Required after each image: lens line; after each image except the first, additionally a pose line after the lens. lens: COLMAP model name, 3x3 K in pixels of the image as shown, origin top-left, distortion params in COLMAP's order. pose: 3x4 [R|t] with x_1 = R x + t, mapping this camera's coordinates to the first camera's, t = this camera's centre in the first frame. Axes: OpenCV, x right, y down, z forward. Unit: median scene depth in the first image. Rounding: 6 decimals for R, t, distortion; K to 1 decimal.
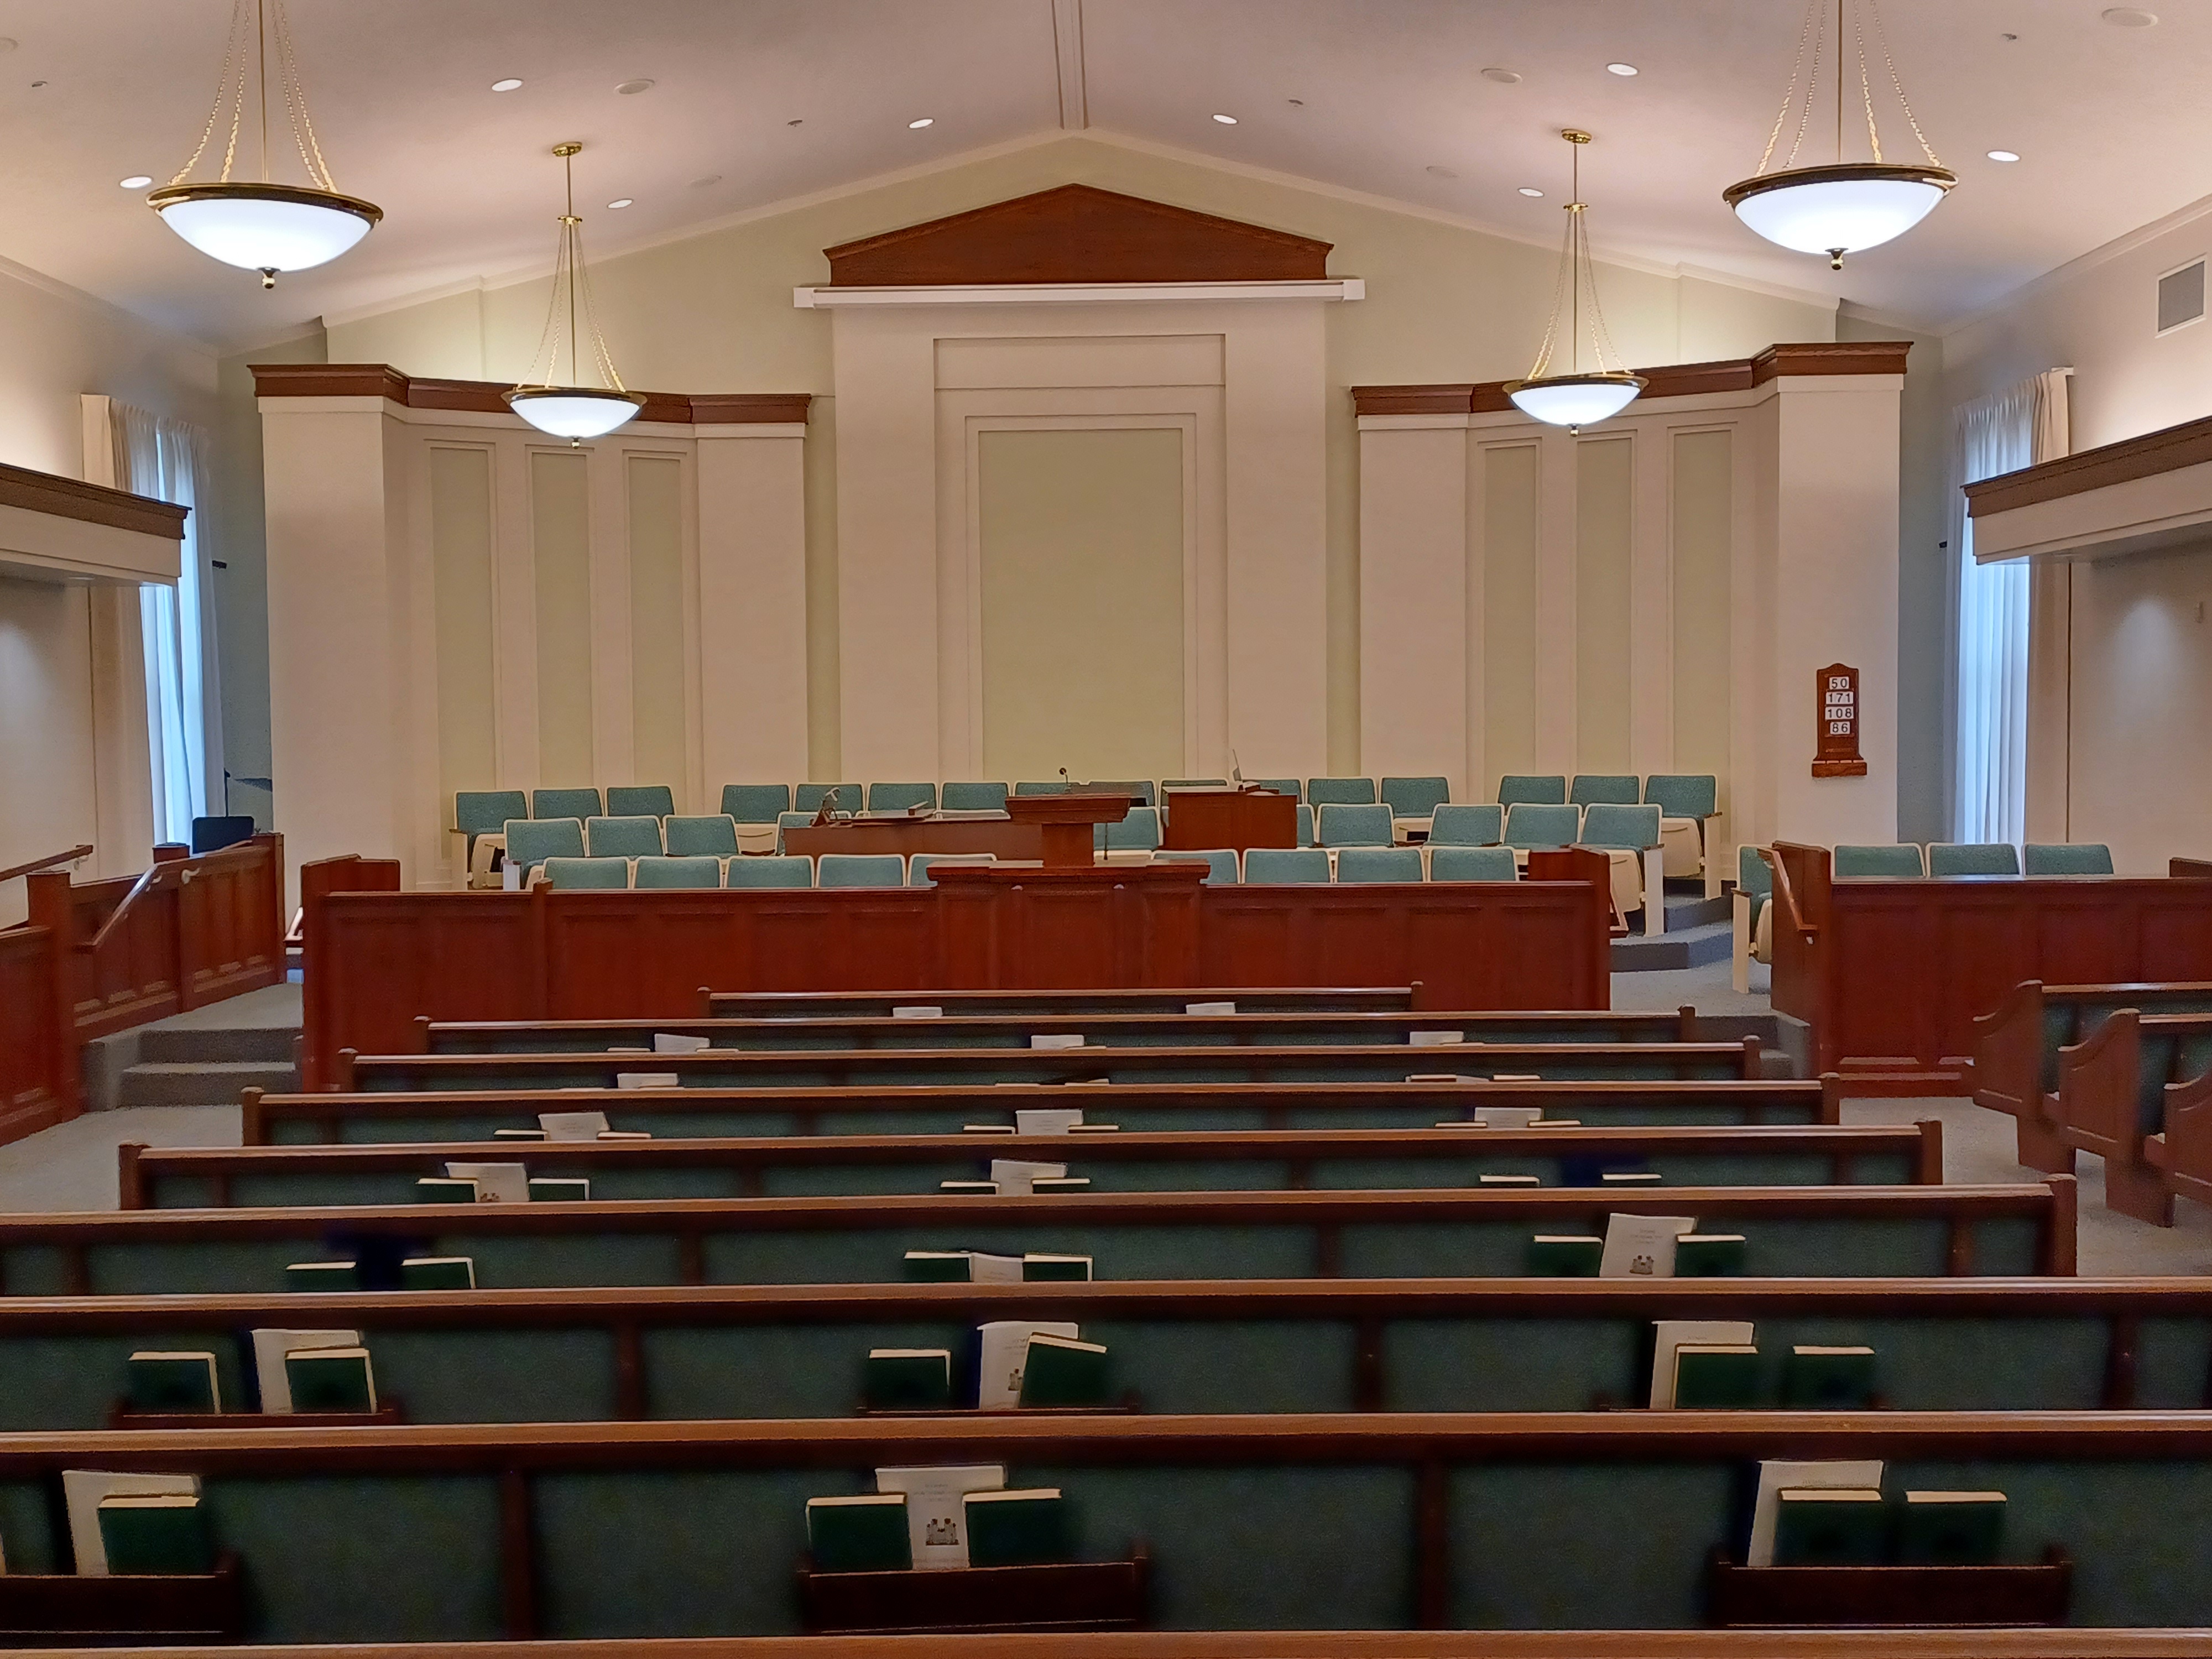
lens RADIAL K [[1623.3, 0, 1106.0], [0, 1623.3, 829.5], [0, 0, 1]] dist [0.048063, 0.000640]
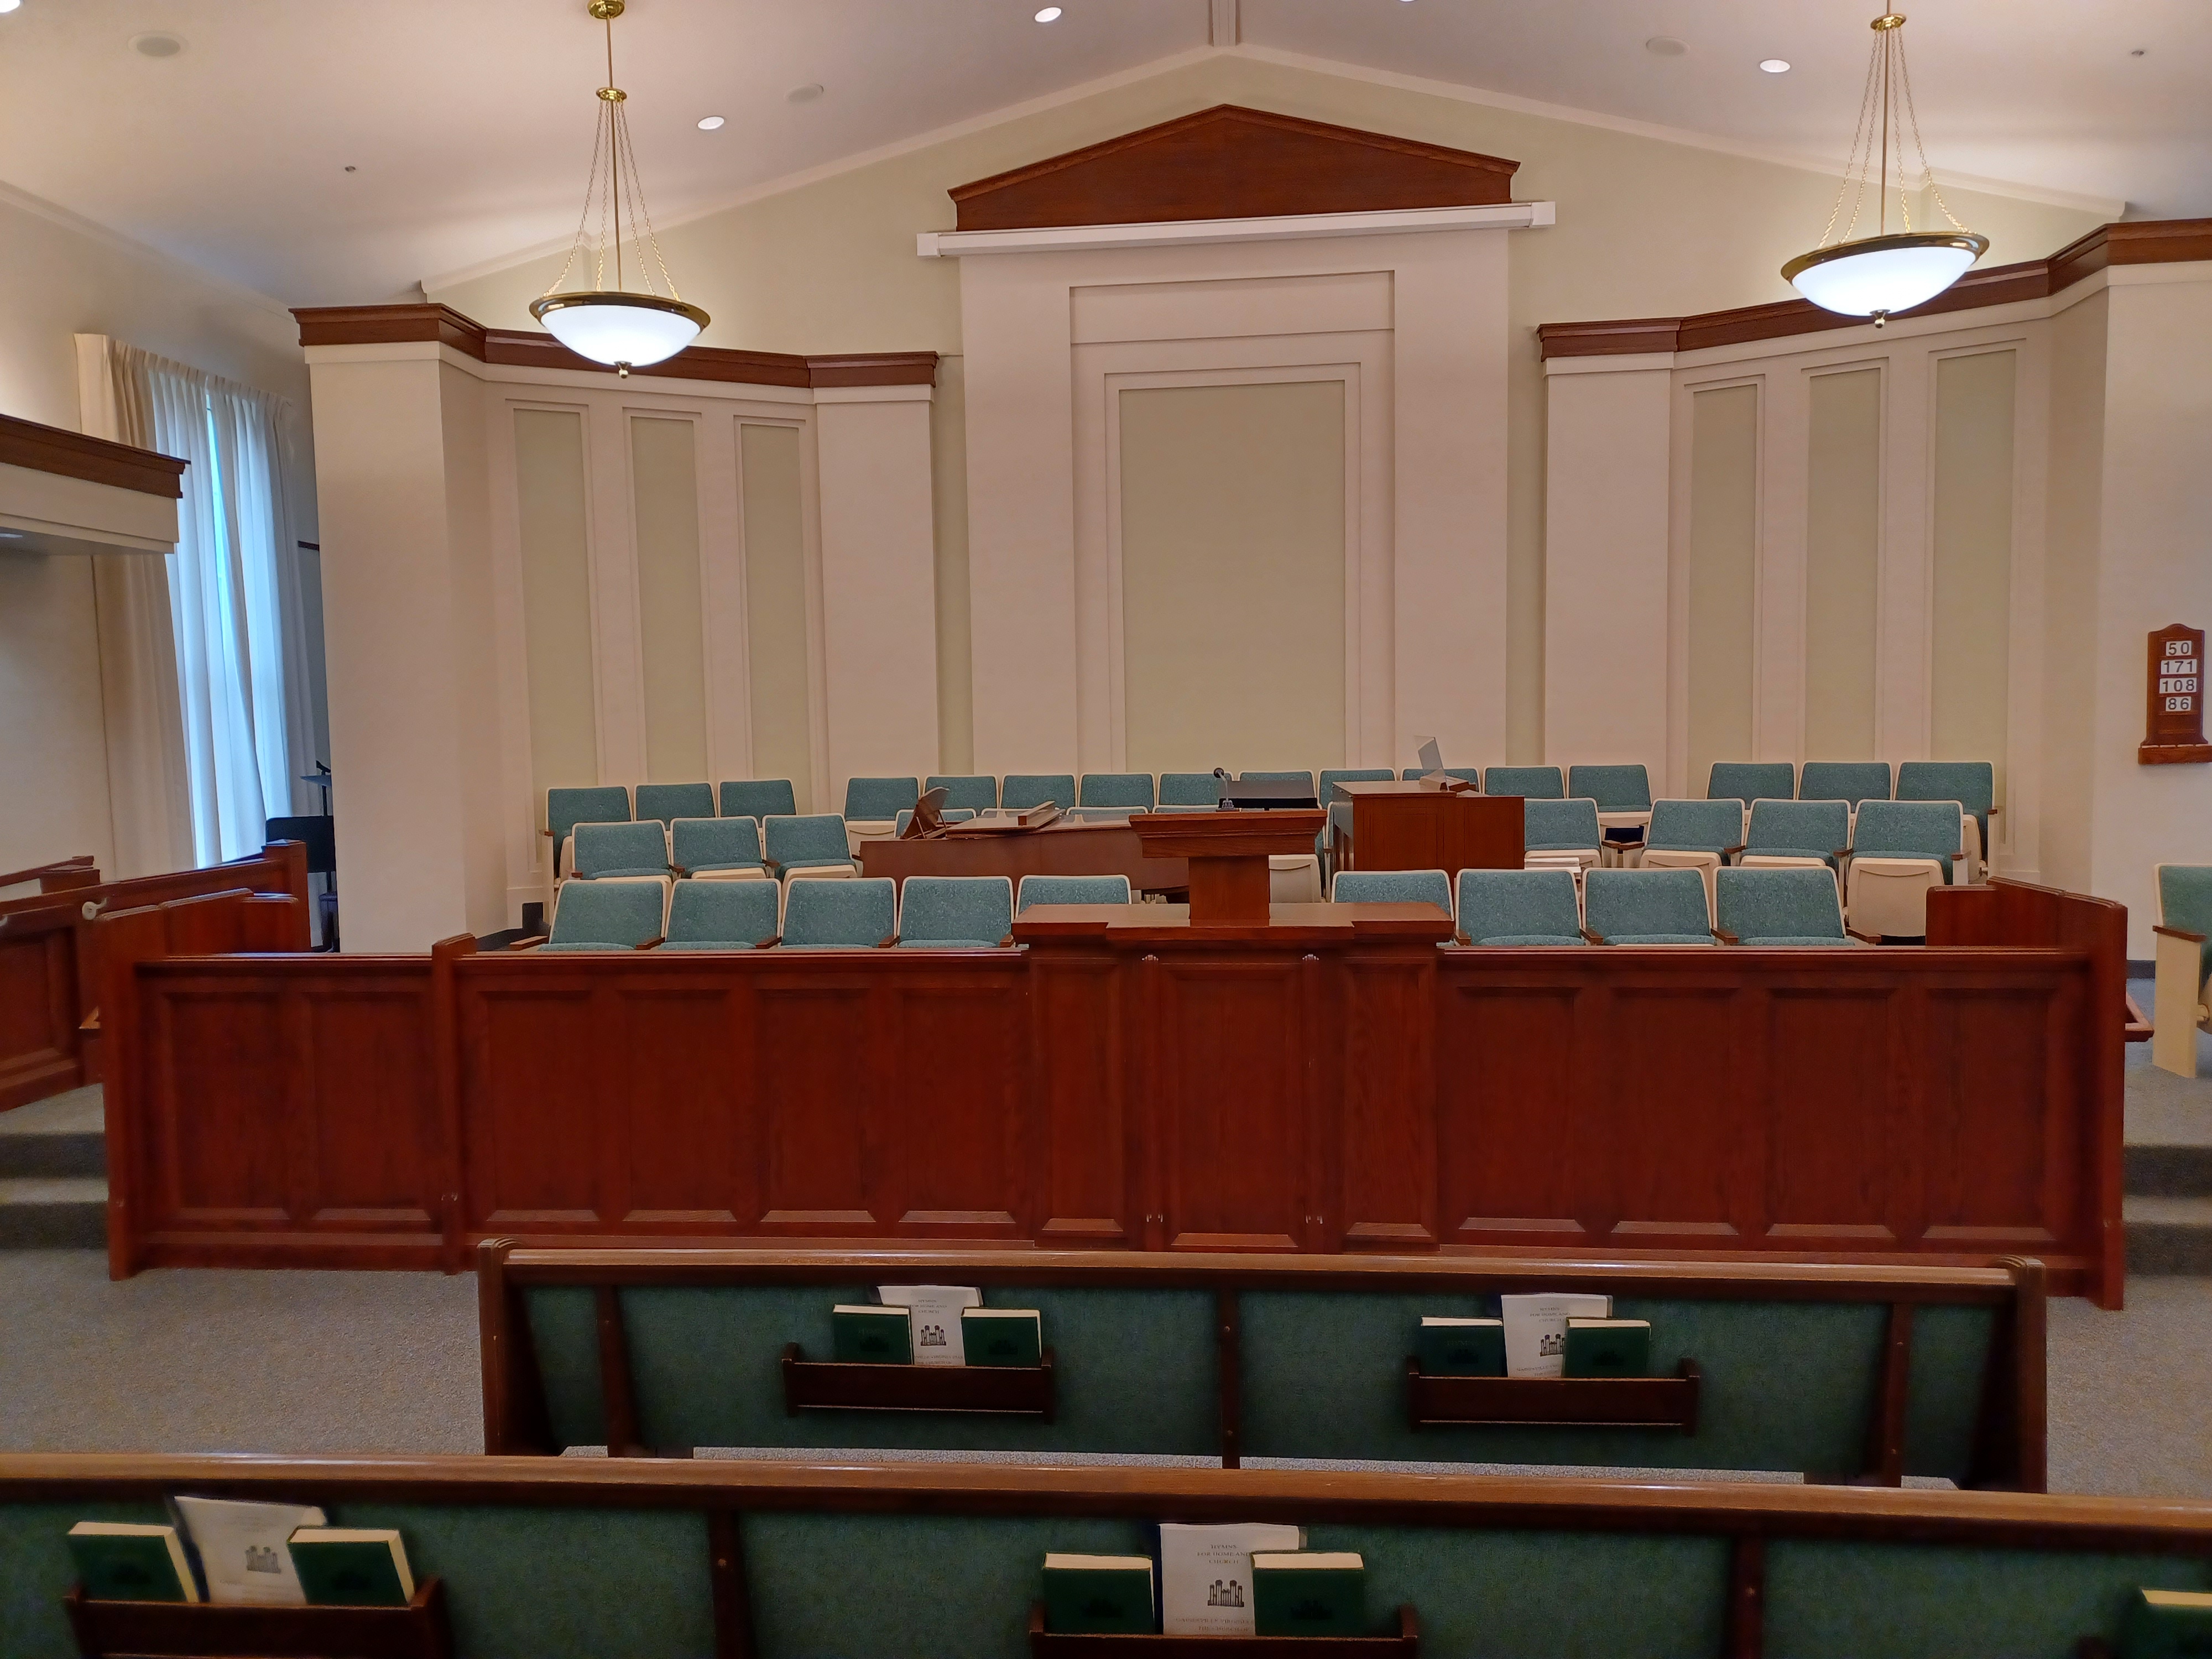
lens RADIAL K [[1623.3, 0, 1106.0], [0, 1623.3, 829.5], [0, 0, 1]] dist [0.048063, 0.000640]
pose [[0.995900, -0.001713, -0.090446, -0.004478], [0.002395, 0.999969, 0.007434, -0.006154], [0.090430, -0.007621, 0.995874, 0.115101]]
